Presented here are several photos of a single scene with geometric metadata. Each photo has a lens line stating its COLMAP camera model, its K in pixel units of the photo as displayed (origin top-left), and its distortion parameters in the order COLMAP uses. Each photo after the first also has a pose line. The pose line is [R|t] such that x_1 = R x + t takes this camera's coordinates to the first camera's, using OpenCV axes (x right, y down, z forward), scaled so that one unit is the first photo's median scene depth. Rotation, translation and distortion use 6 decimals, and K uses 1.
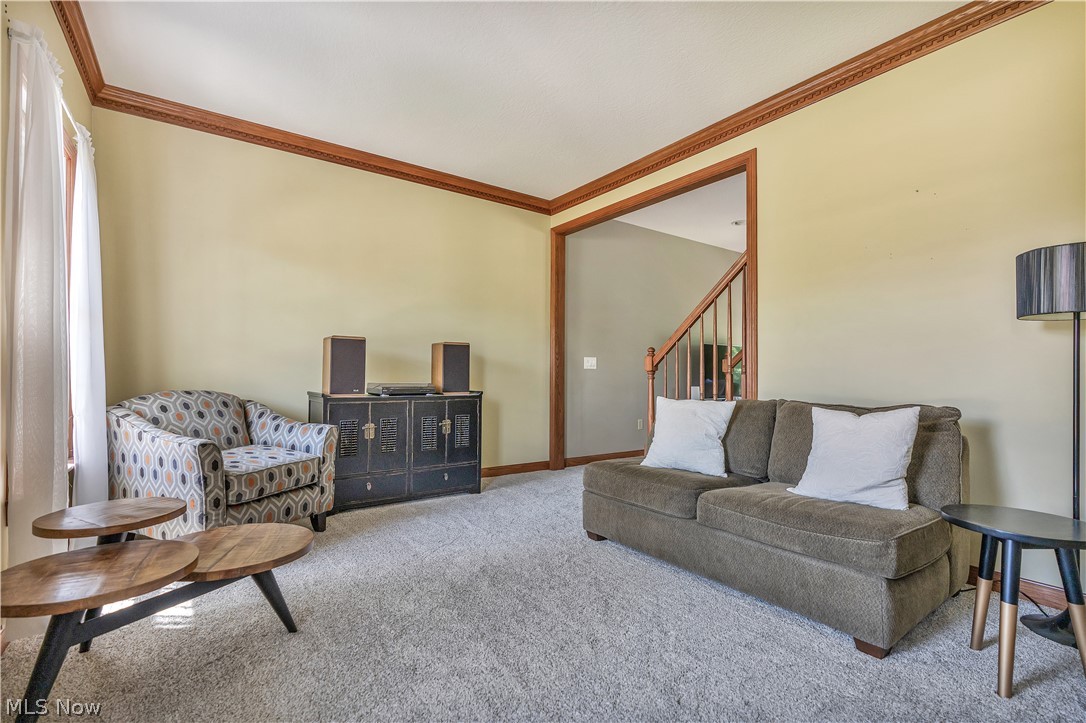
lens RADIAL K [[492.7, 0, 549.1], [0, 492.7, 367.6], [0, 0, 1]] dist [-0.004050, -0.000051]
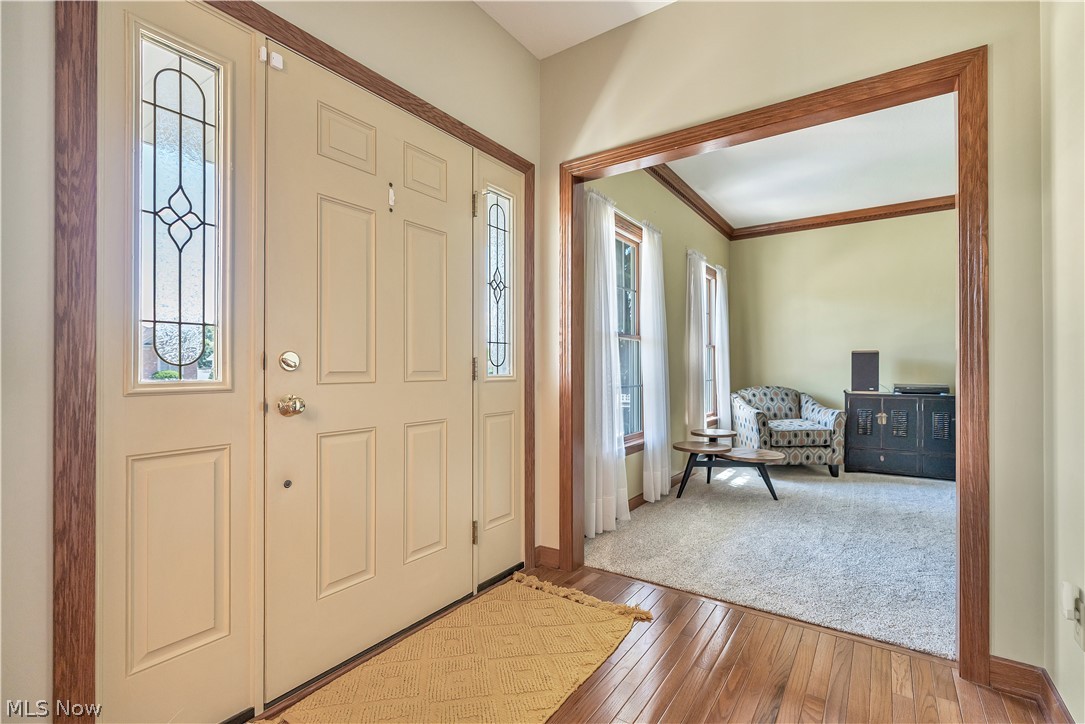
lens RADIAL K [[492.2, 0, 545.1], [0, 492.2, 363.8], [0, 0, 1]] dist [-0.004050, -0.000051]
pose [[0.344414, -0.015219, -0.938695, 0.735203], [0.022272, 0.999720, -0.008037, -0.042368], [0.938554, -0.018138, 0.344656, -0.433354]]
